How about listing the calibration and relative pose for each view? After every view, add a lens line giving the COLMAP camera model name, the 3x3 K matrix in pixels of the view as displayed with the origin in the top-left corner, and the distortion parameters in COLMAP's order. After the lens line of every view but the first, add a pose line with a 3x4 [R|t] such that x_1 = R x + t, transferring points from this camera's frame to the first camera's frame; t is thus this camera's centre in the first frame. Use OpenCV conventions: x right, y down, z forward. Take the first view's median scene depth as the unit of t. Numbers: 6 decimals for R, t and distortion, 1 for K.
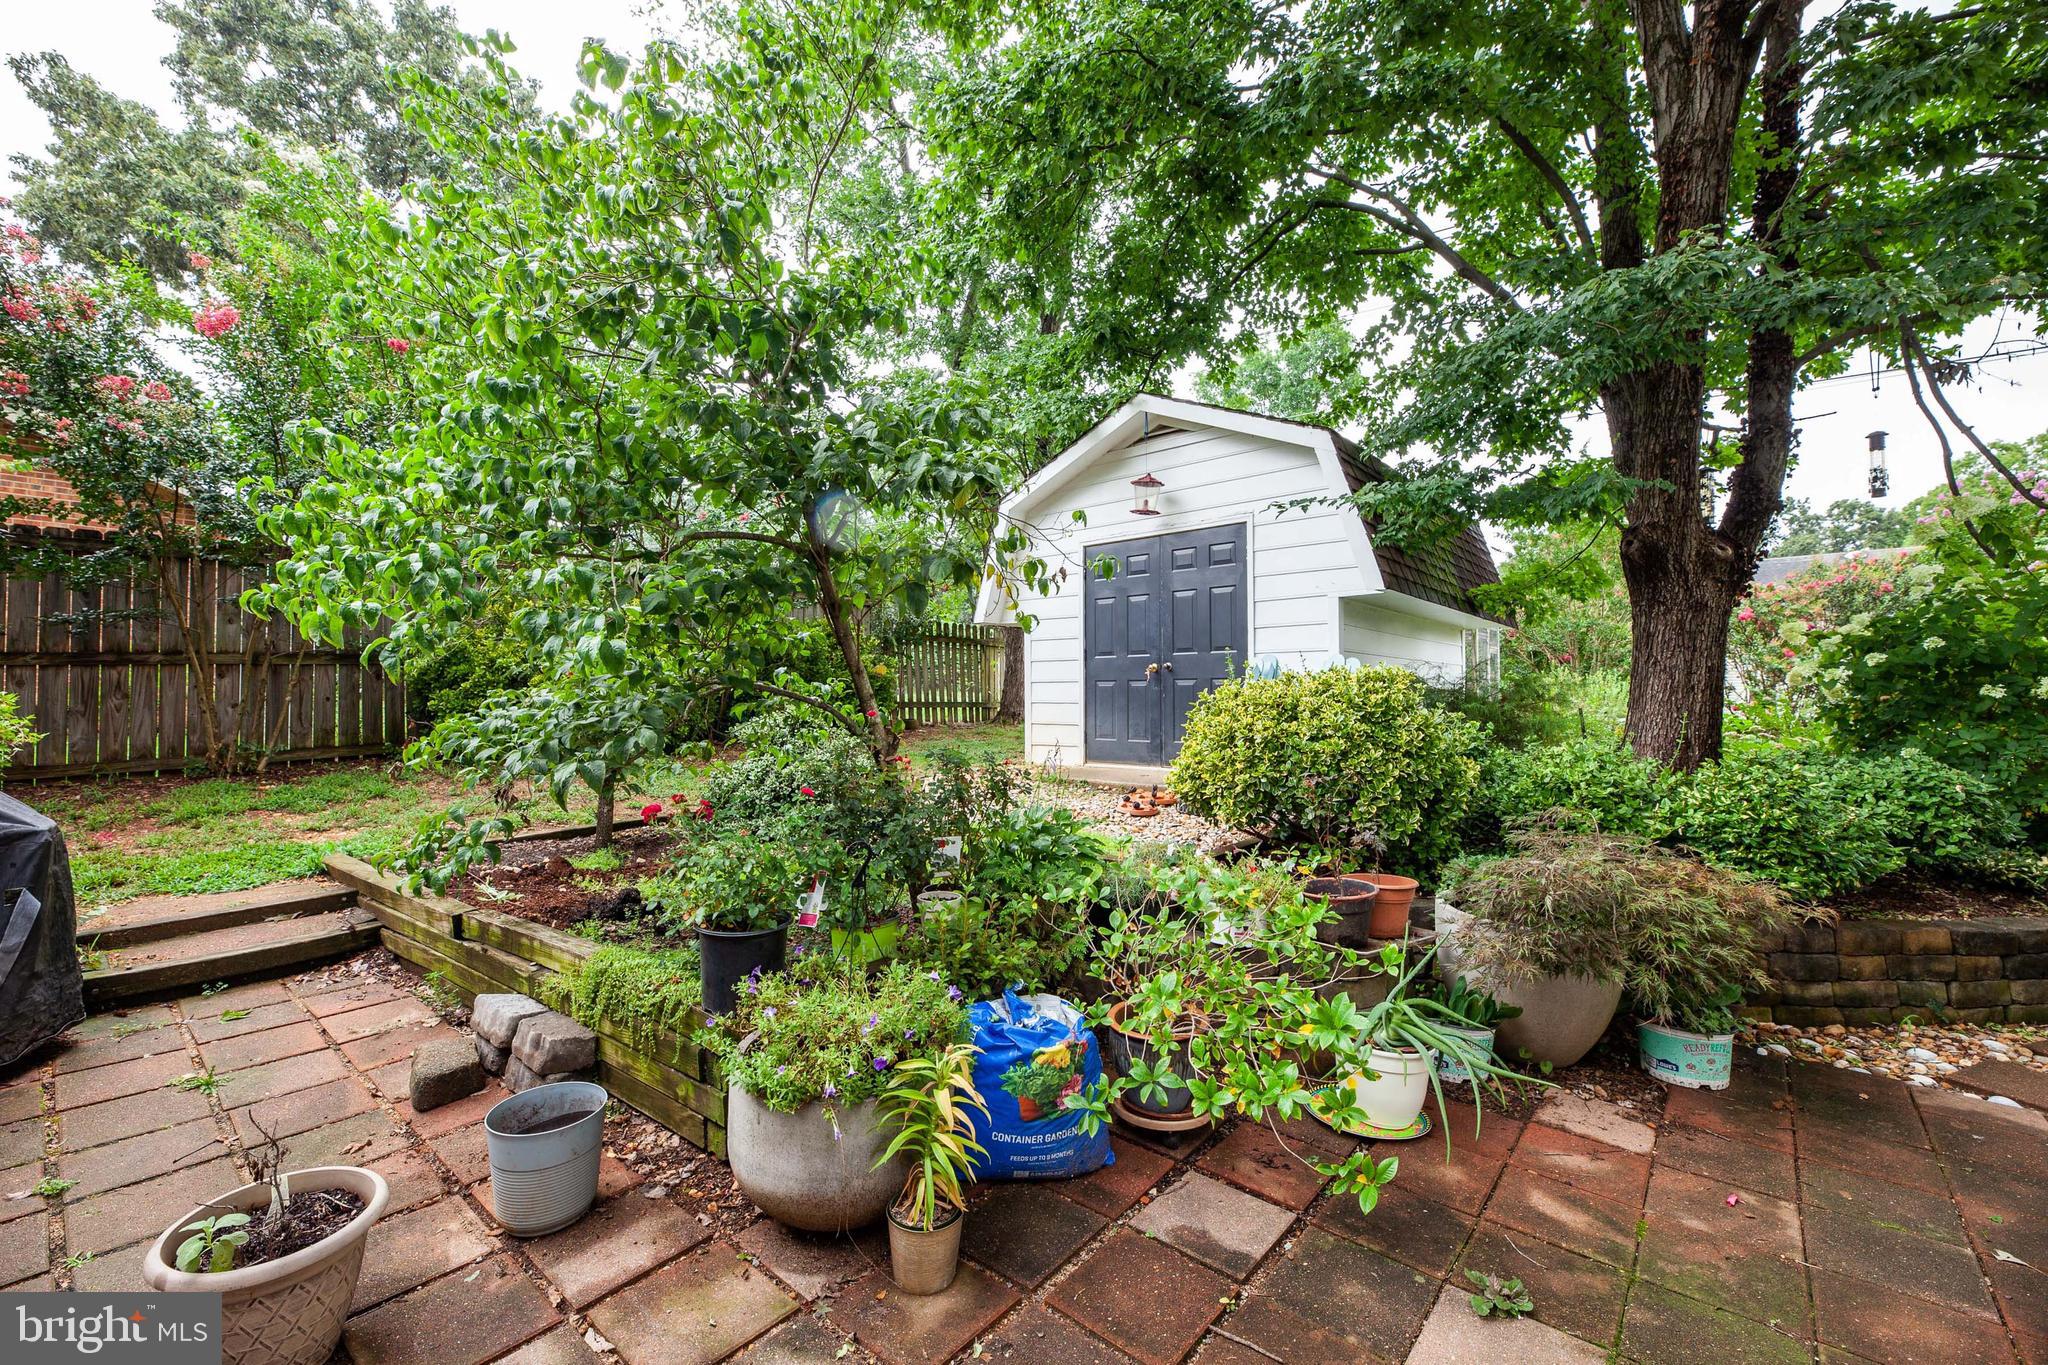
lens RADIAL K [[843.6, 0, 1029.6], [0, 843.6, 688.3], [0, 0, 1]] dist [-0.001821, -0.000288]
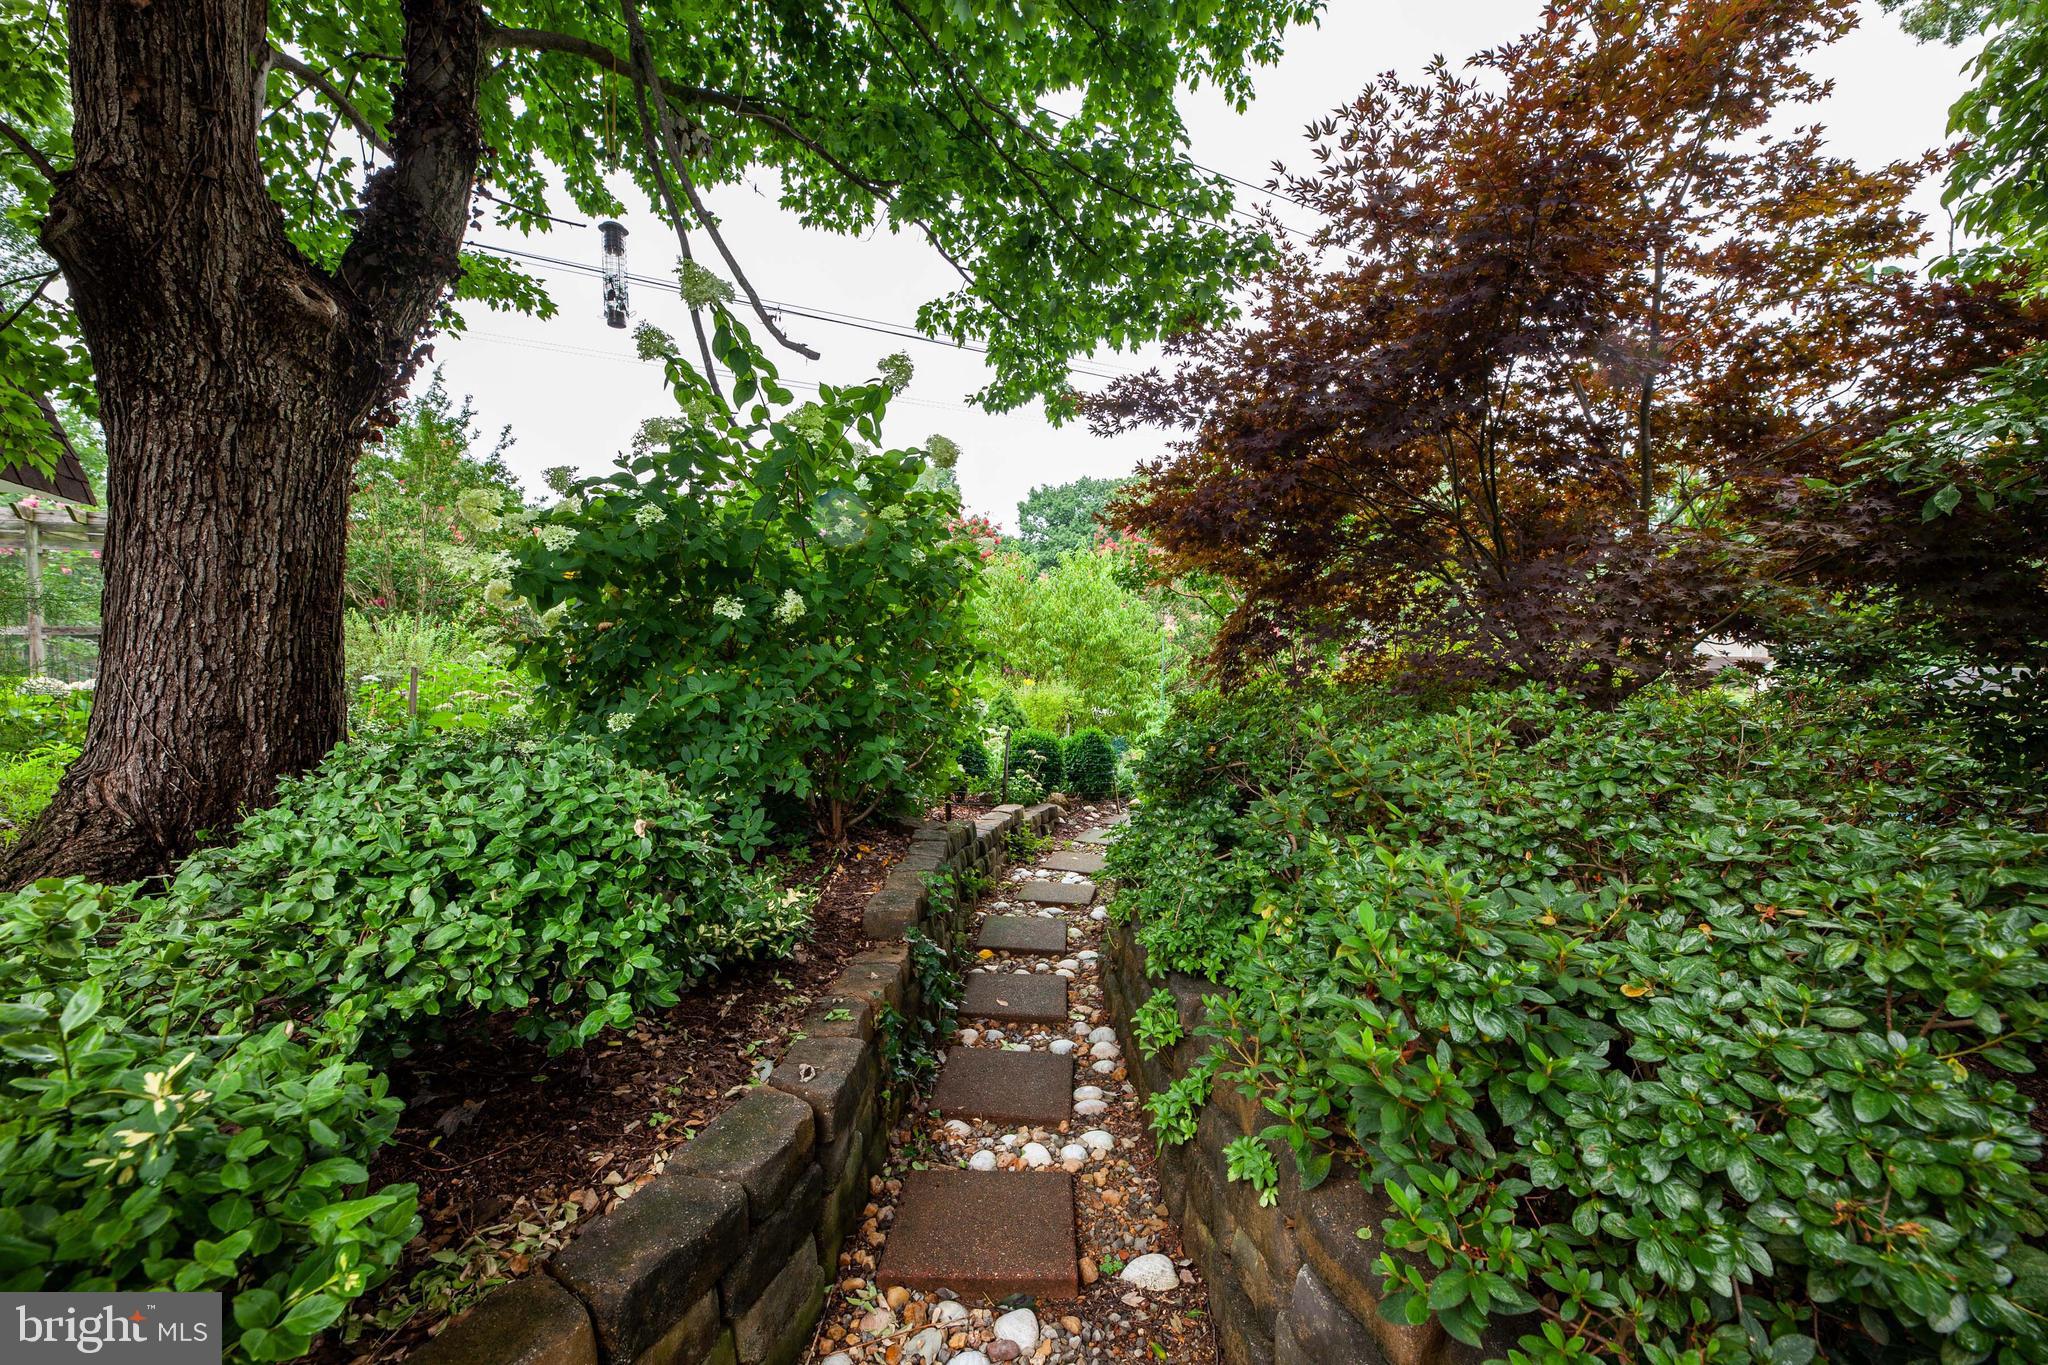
lens RADIAL K [[843.6, 0, 1027.8], [0, 843.6, 678.8], [0, 0, 1]] dist [-0.001821, -0.000288]
pose [[0.411590, -0.039752, 0.910502, 0.807942], [0.005762, 0.999142, 0.041018, 0.034045], [-0.911351, -0.011636, 0.411466, 0.661285]]
